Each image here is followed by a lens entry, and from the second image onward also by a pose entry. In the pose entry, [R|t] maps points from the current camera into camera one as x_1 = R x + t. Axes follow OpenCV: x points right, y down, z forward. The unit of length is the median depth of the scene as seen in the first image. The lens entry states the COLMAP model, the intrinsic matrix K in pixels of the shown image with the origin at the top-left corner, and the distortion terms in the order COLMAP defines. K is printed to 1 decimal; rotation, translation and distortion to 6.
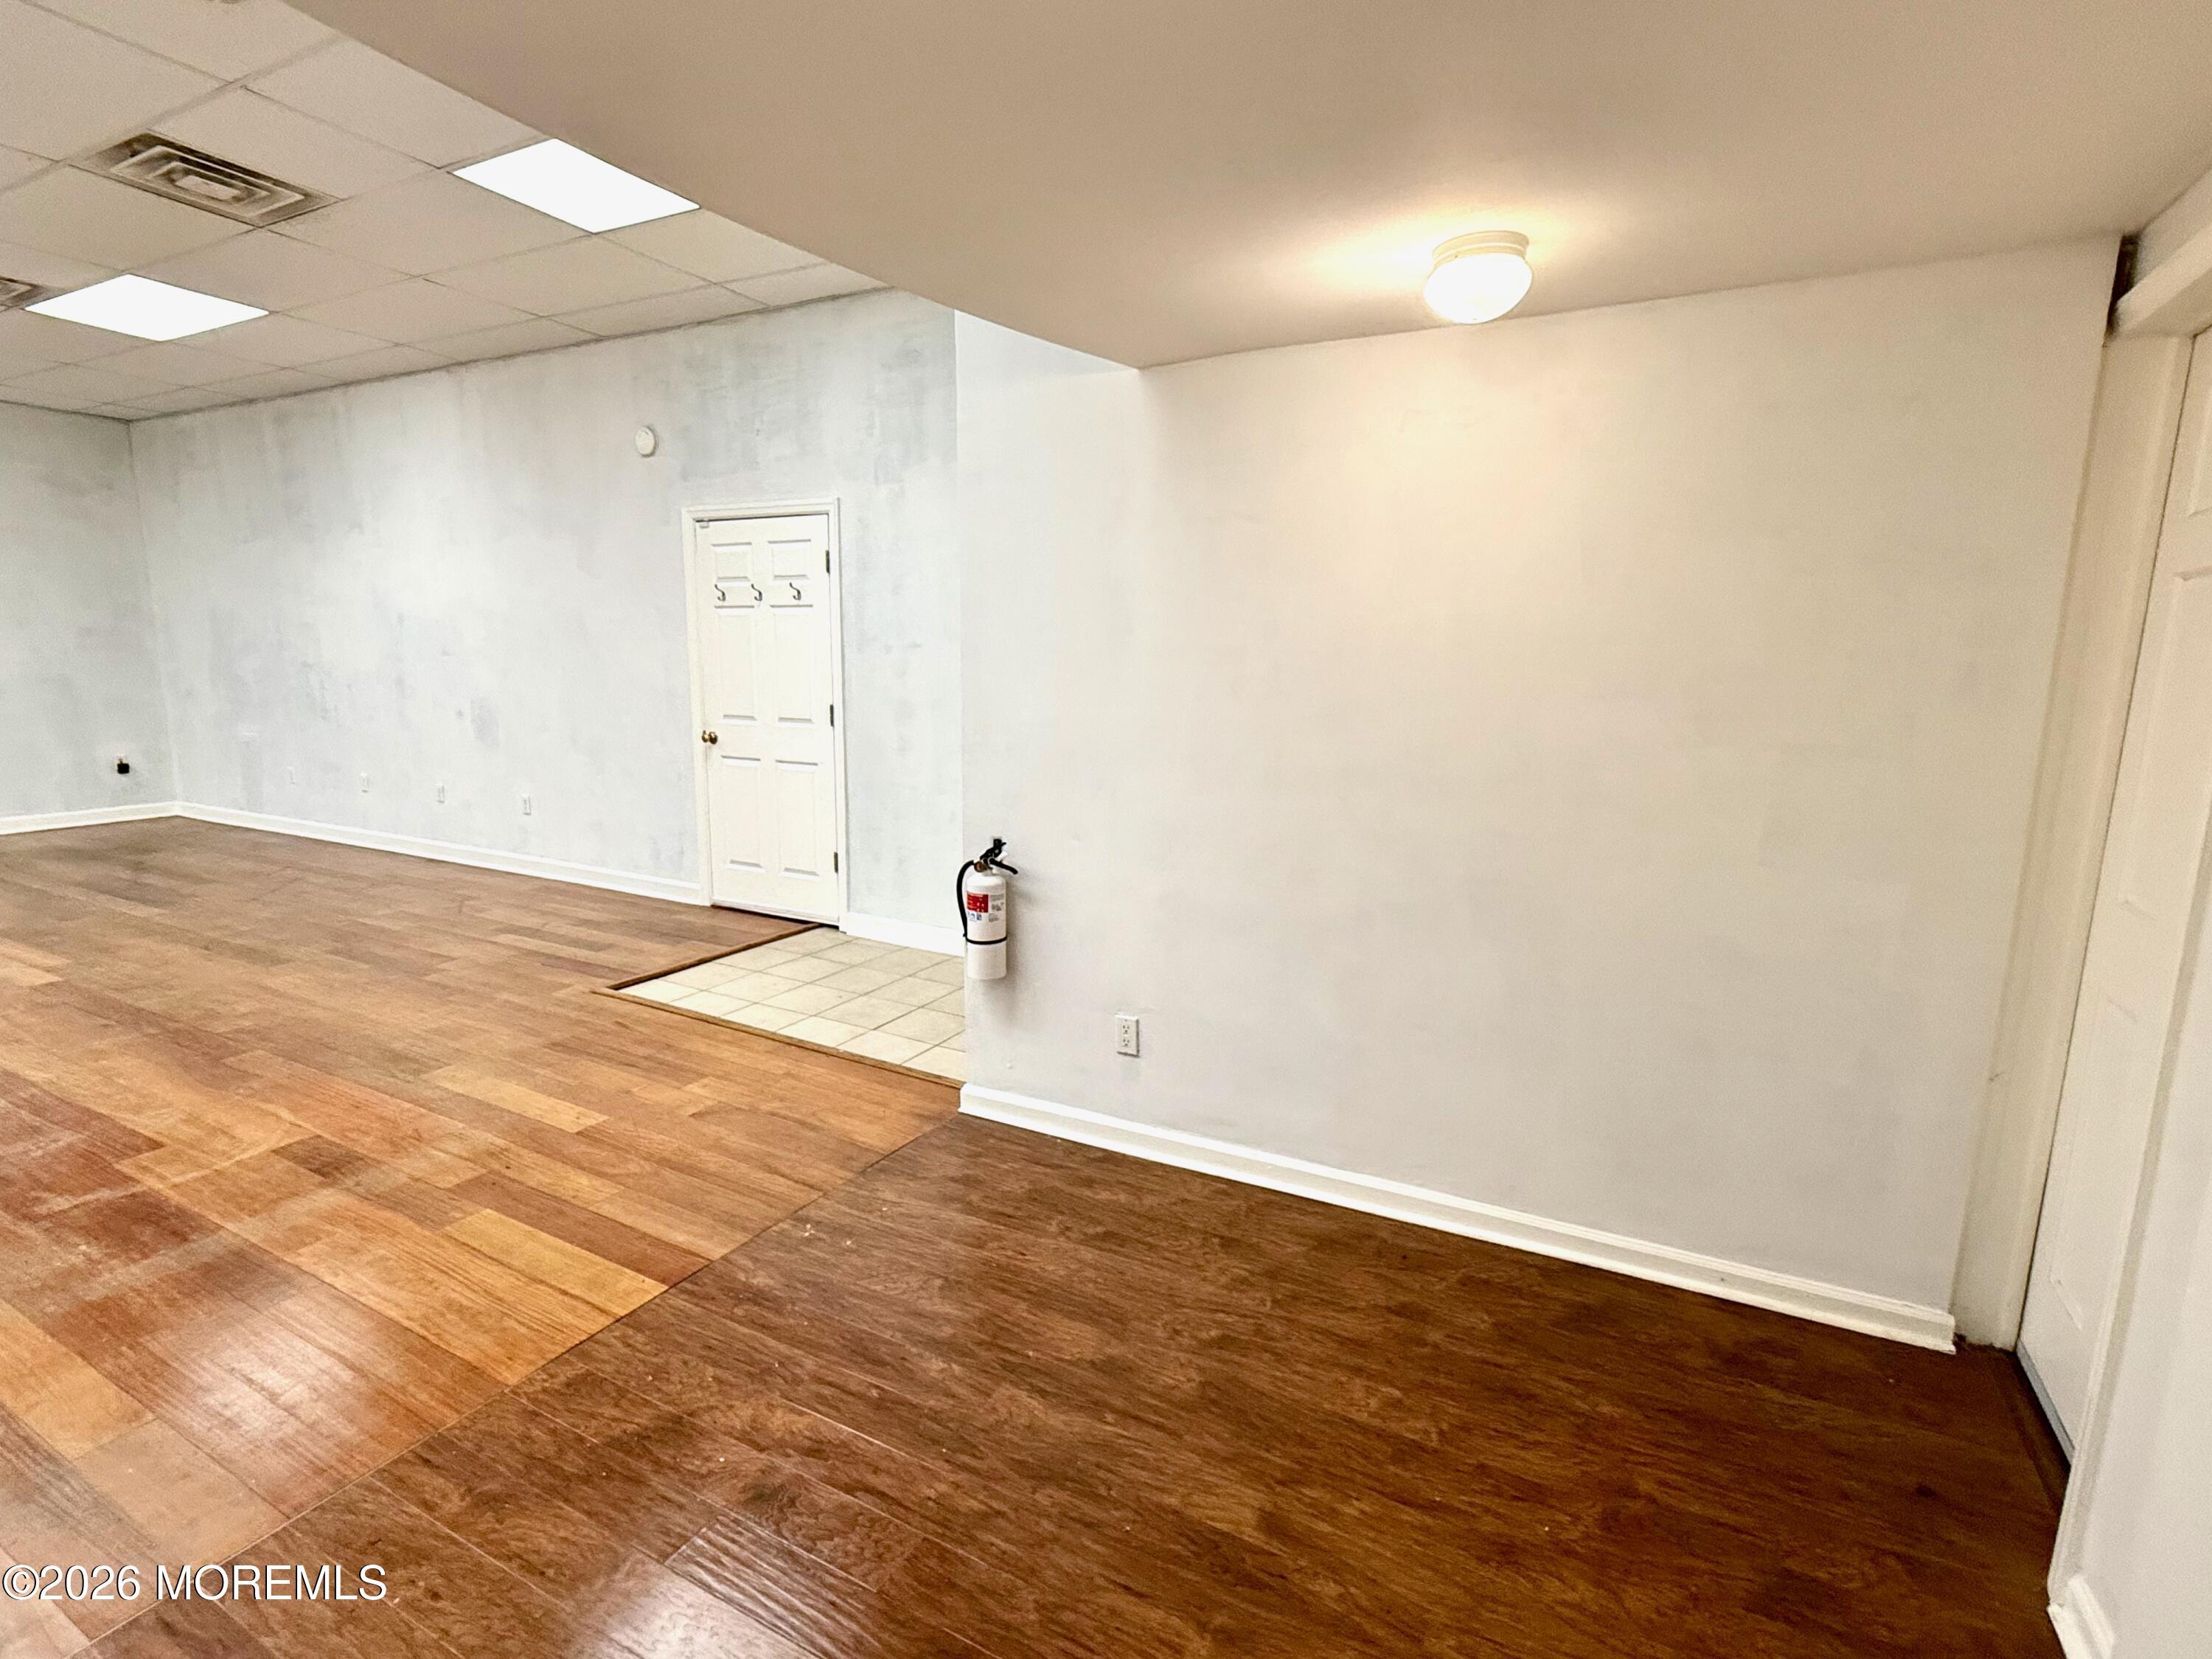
lens RADIAL K [[1048.0, 0, 1103.2], [0, 1048.0, 831.2], [0, 0, 1]] dist [-0.002915, -0.000712]
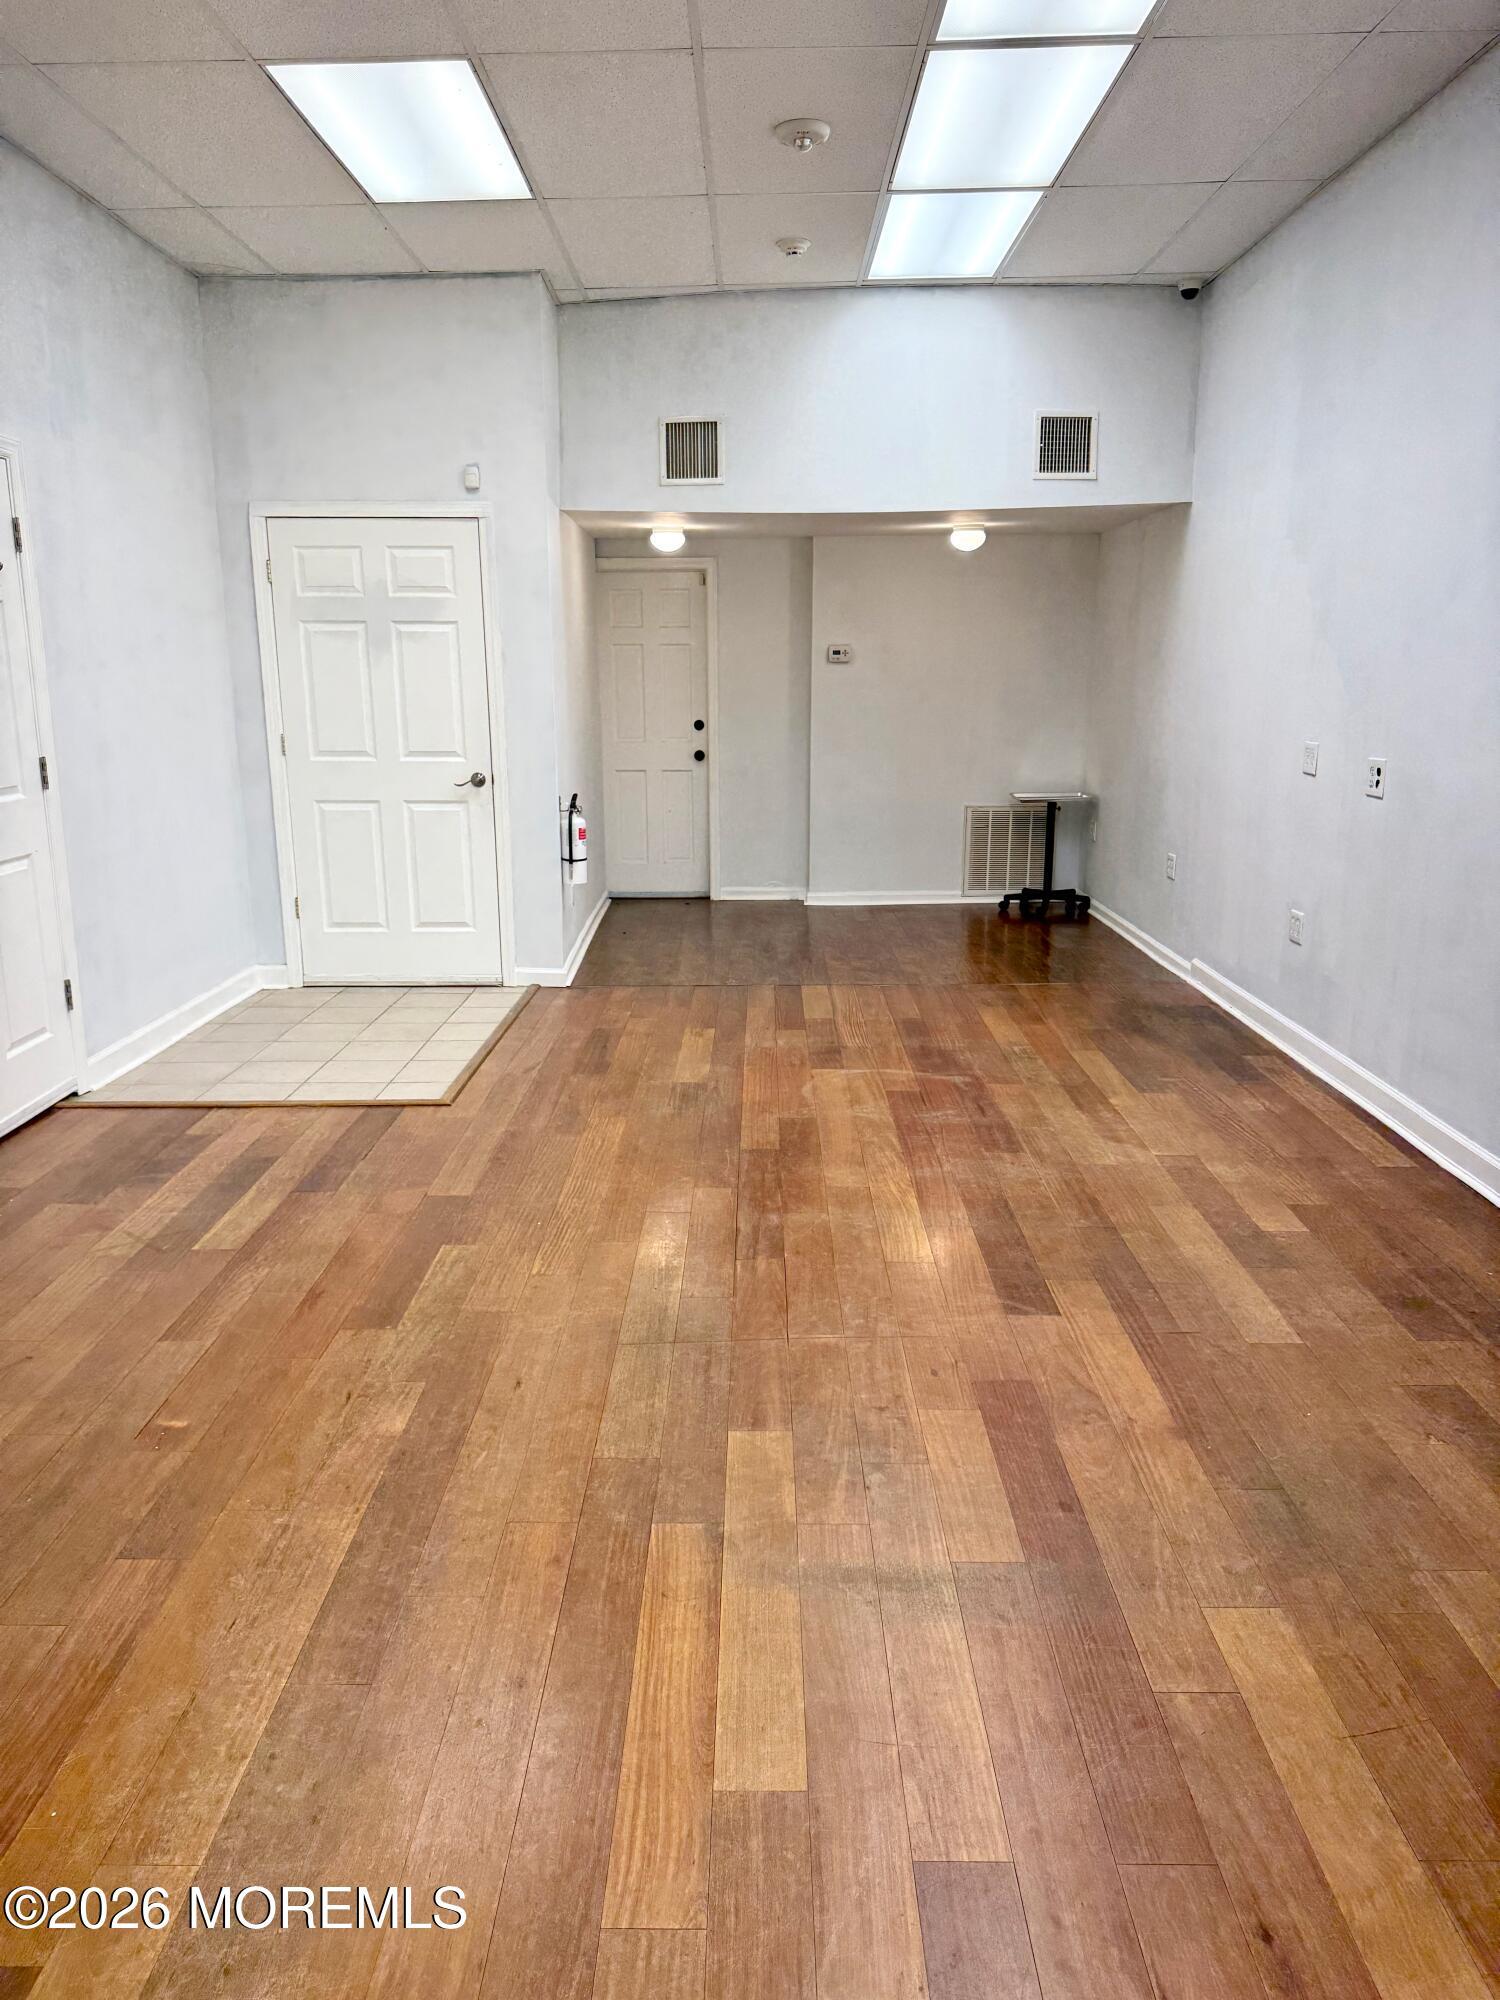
lens RADIAL K [[1382.3, 0, 740.5], [0, 1382.3, 999.6], [0, 0, 1]] dist [0.109375, -0.172595]
pose [[-0.453595, -0.220200, 0.863576, -1.824108], [0.143033, 0.938446, 0.314420, -0.280333], [-0.879655, 0.266139, -0.394179, 1.458667]]
